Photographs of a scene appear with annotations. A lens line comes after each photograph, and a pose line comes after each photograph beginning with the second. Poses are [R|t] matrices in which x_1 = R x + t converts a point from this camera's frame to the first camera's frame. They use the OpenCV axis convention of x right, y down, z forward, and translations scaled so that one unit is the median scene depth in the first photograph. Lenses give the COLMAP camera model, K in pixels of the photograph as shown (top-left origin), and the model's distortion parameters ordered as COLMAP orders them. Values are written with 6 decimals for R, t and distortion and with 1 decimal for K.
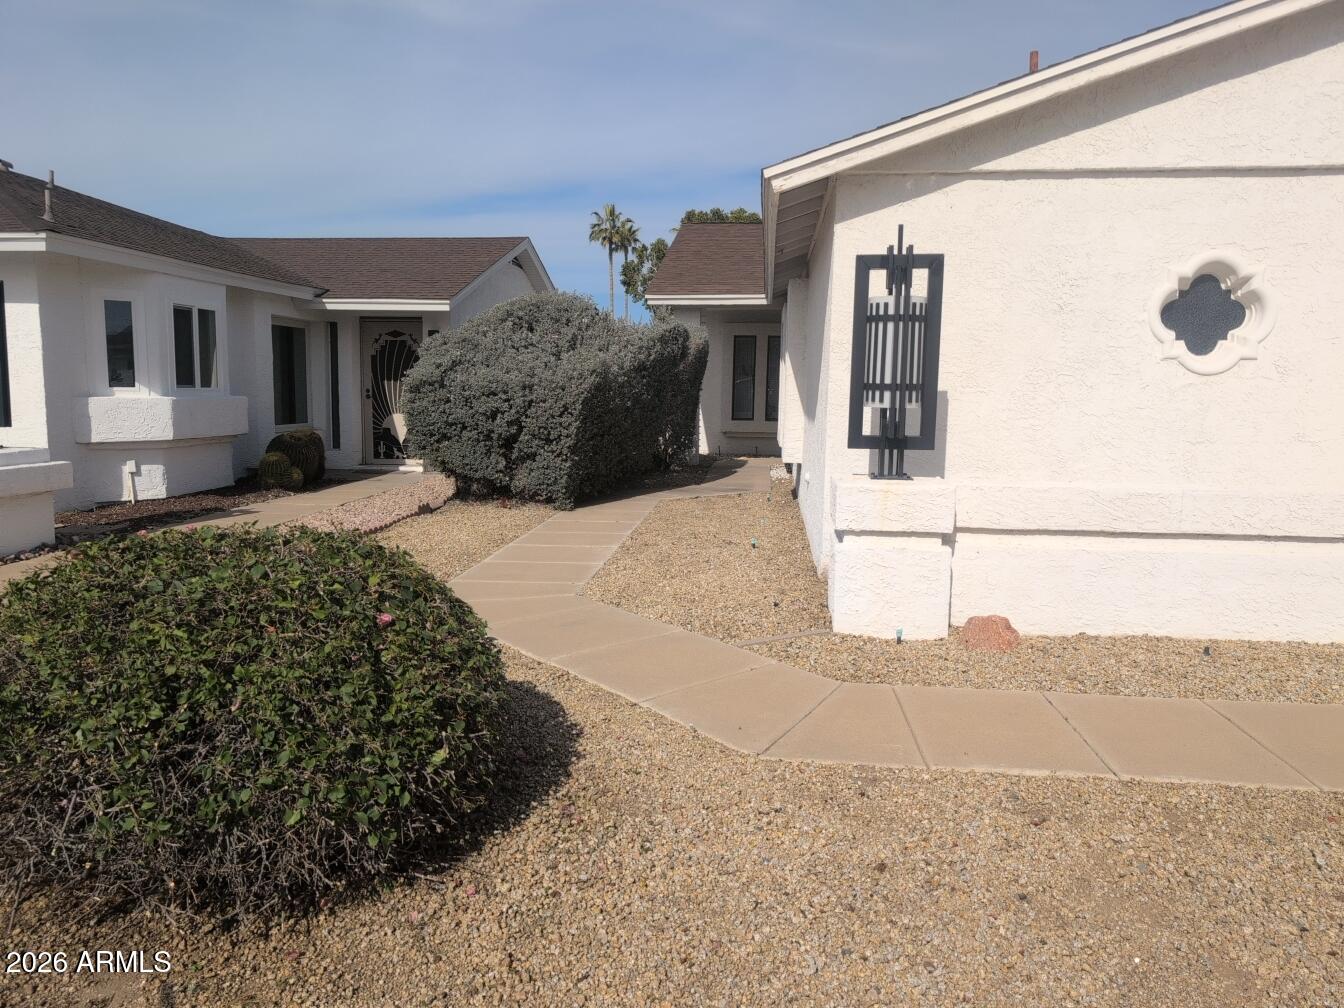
lens RADIAL K [[963.8, 0, 681.4], [0, 963.8, 505.4], [0, 0, 1]] dist [0.017290, -0.016636]
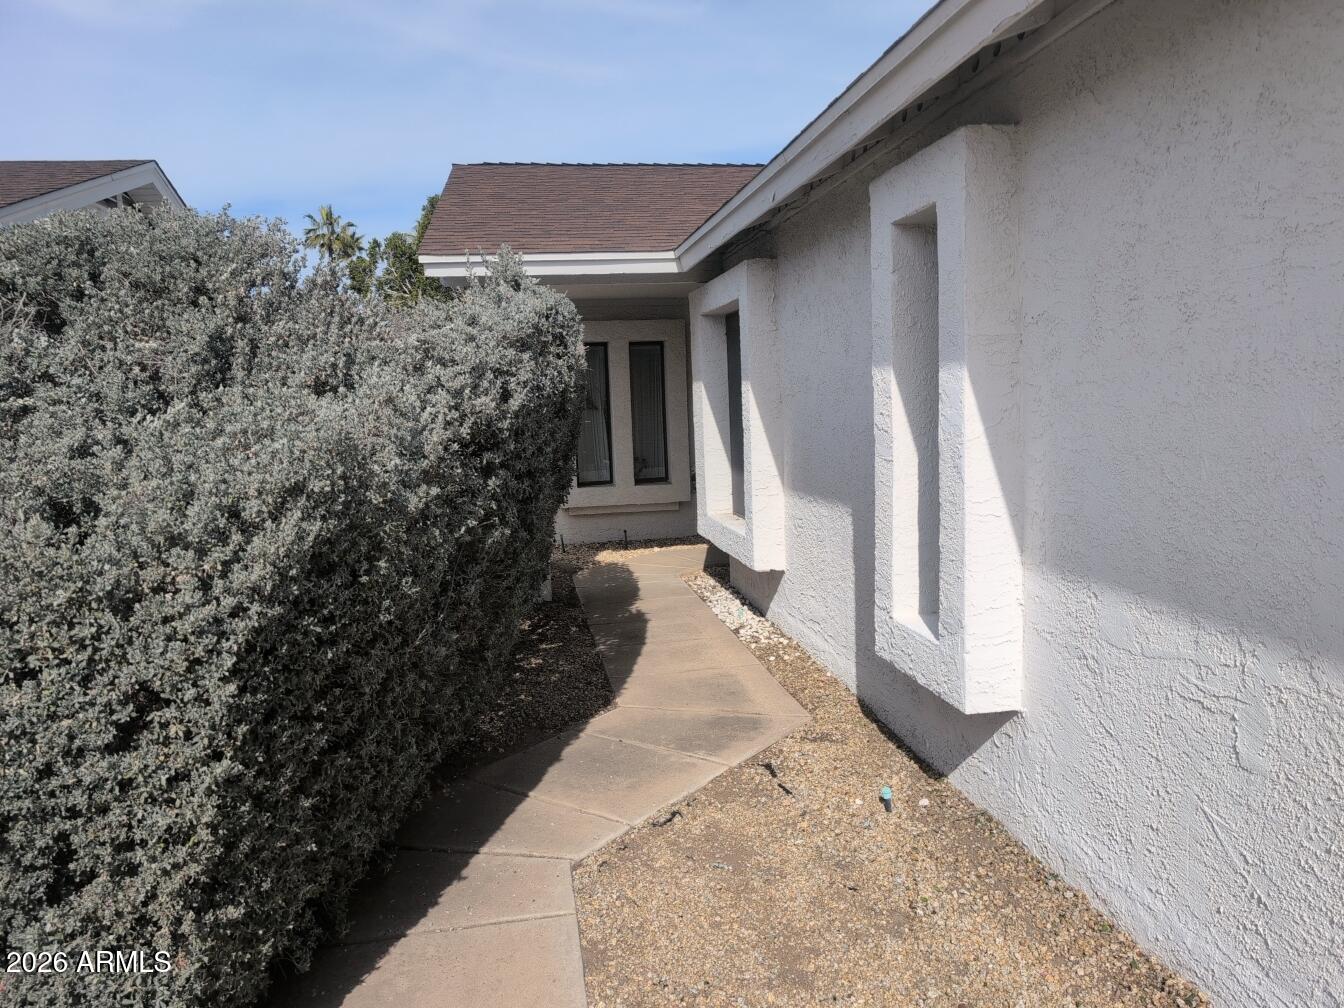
lens RADIAL K [[963.8, 0, 697.4], [0, 963.8, 486.5], [0, 0, 1]] dist [0.017290, -0.016636]
pose [[0.959964, -0.075861, 0.269658, -0.054960], [0.084875, 0.996151, -0.021908, -0.112288], [-0.266958, 0.043918, 0.962707, 0.676736]]
